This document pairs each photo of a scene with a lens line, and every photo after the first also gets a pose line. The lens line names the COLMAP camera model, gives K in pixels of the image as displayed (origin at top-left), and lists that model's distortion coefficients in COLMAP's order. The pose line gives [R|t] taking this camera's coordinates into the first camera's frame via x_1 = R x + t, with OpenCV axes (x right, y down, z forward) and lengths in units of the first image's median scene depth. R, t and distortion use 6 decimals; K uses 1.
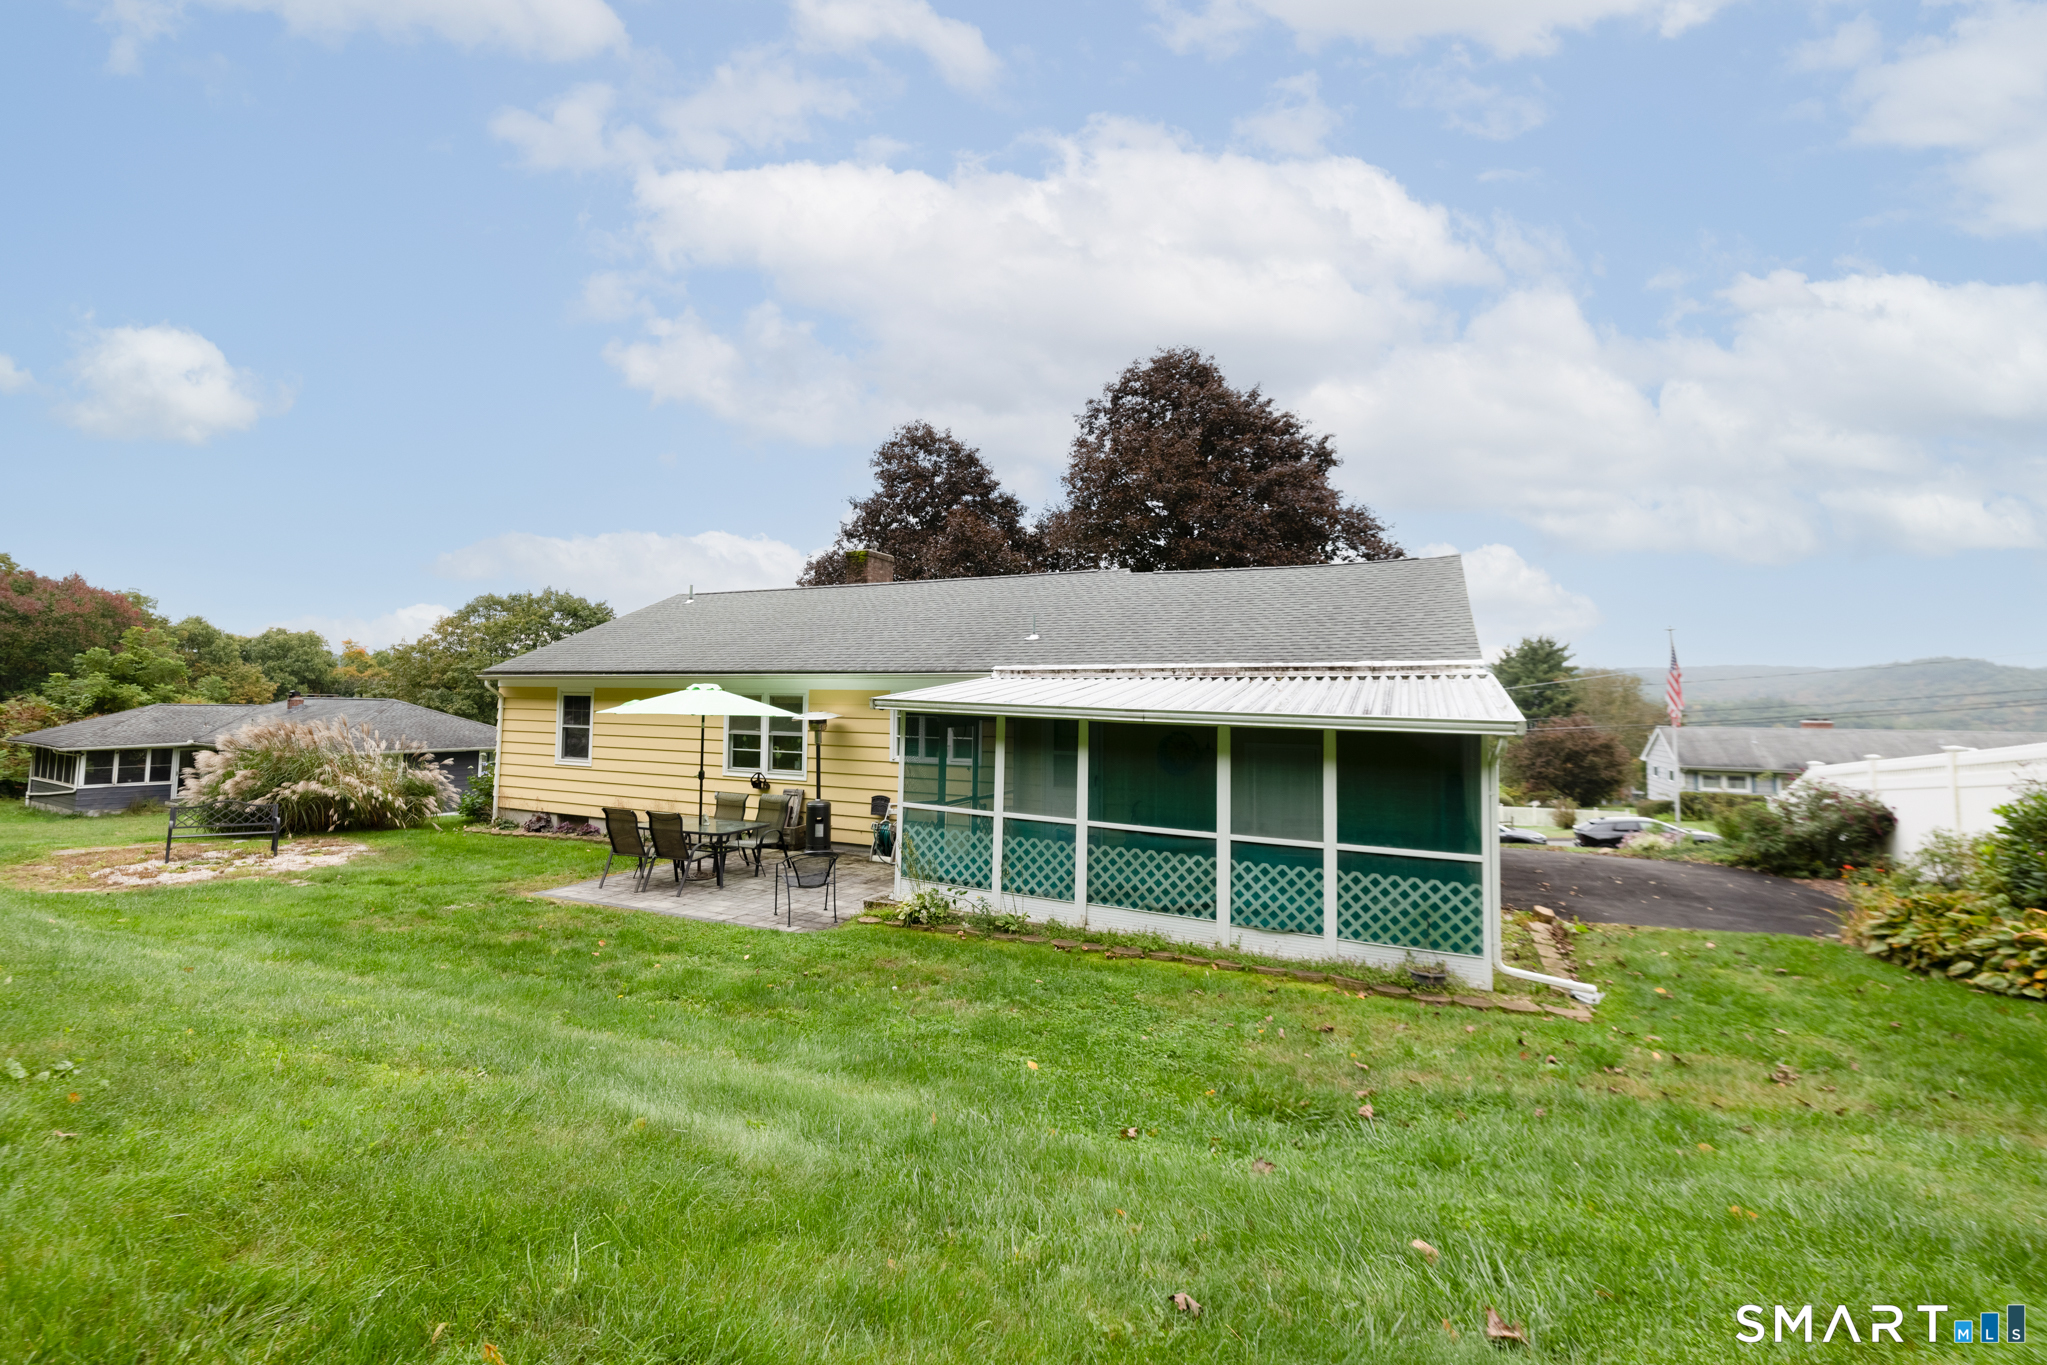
lens RADIAL K [[848.4, 0, 1015.0], [0, 848.4, 671.6], [0, 0, 1]] dist [0.003196, -0.000568]
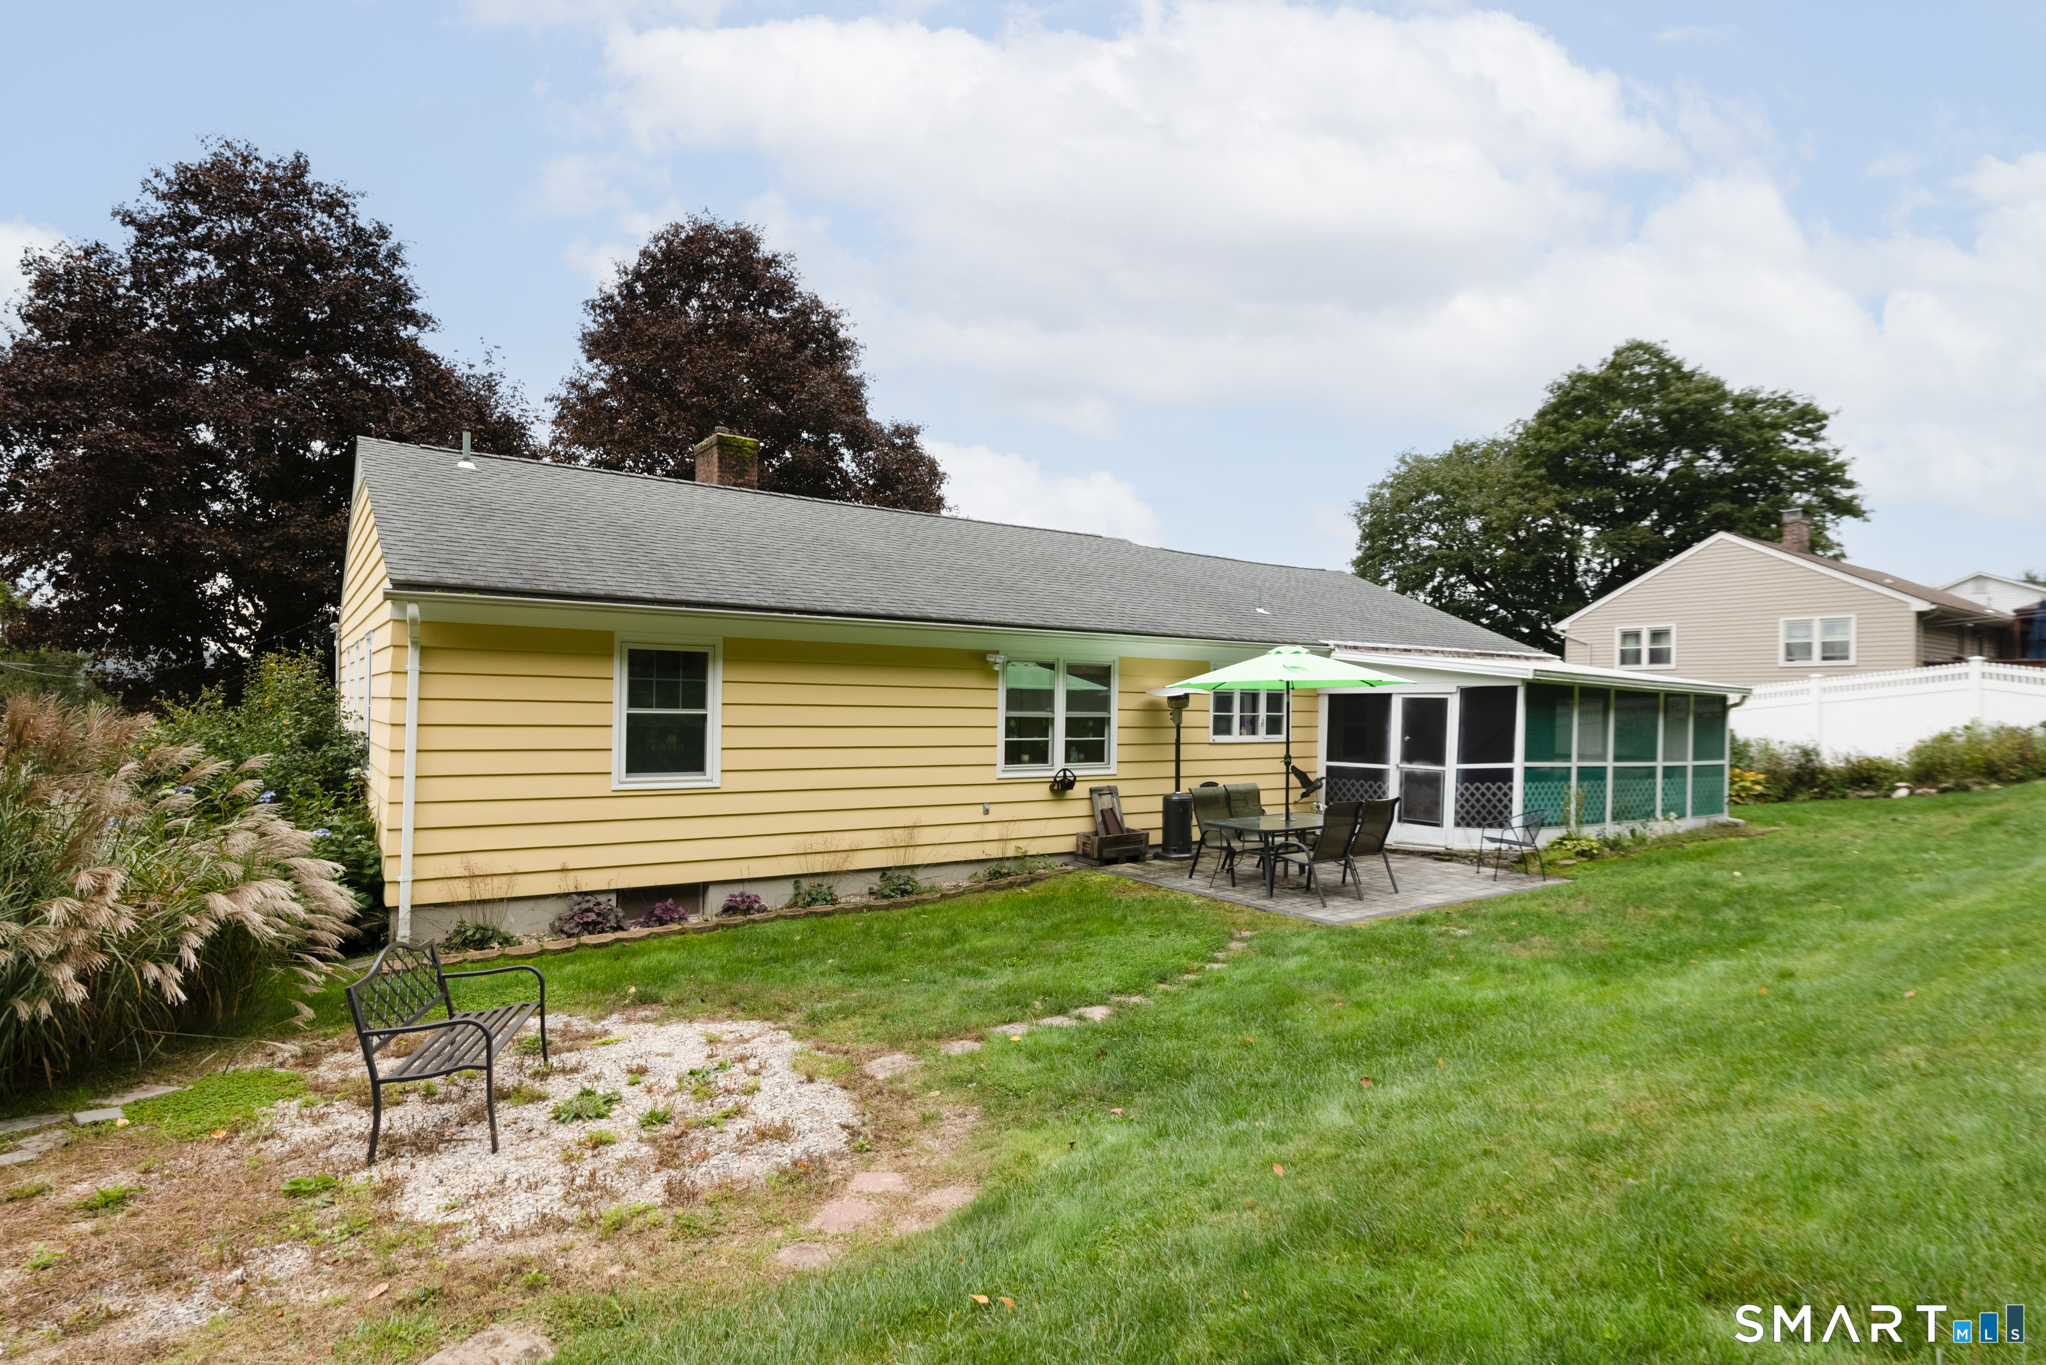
lens RADIAL K [[1082.1, 0, 1064.2], [0, 1082.1, 714.7], [0, 0, 1]] dist [-0.000315, 0.000006]
pose [[0.471305, -0.009488, 0.881919, -1.835146], [-0.033524, 0.999027, 0.028663, 0.075951], [-0.881333, -0.043074, 0.470528, 0.924784]]
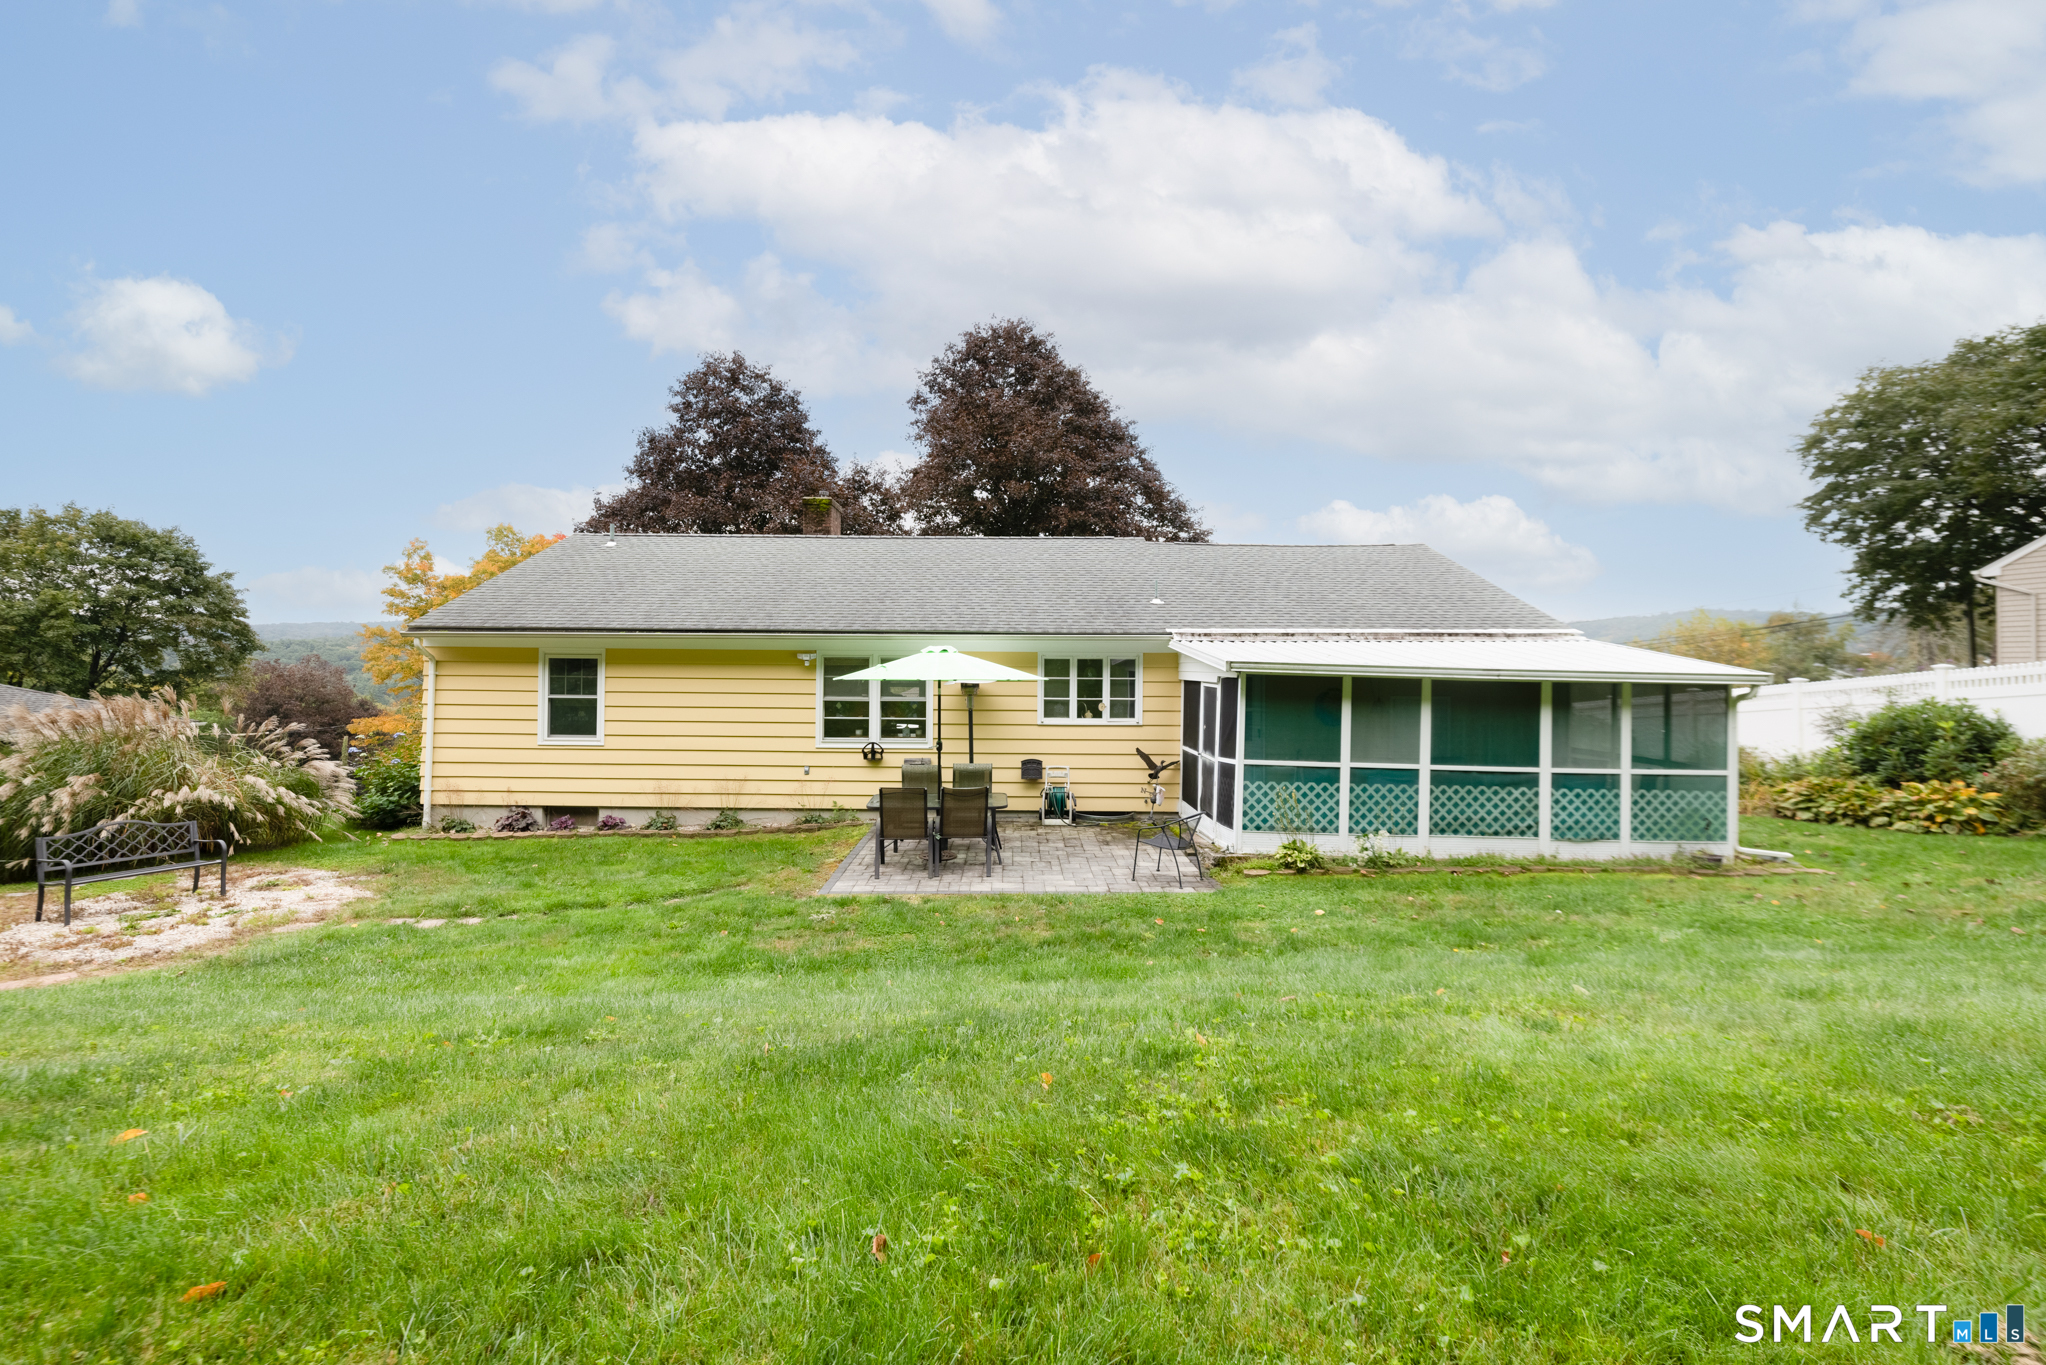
lens RADIAL K [[848.0, 0, 980.8], [0, 848.0, 675.5], [0, 0, 1]] dist [0.003196, -0.000568]
pose [[0.905400, -0.011519, 0.424403, -0.958914], [-0.010389, 0.998731, 0.049270, 0.002579], [-0.424432, -0.049018, 0.904132, 0.216668]]
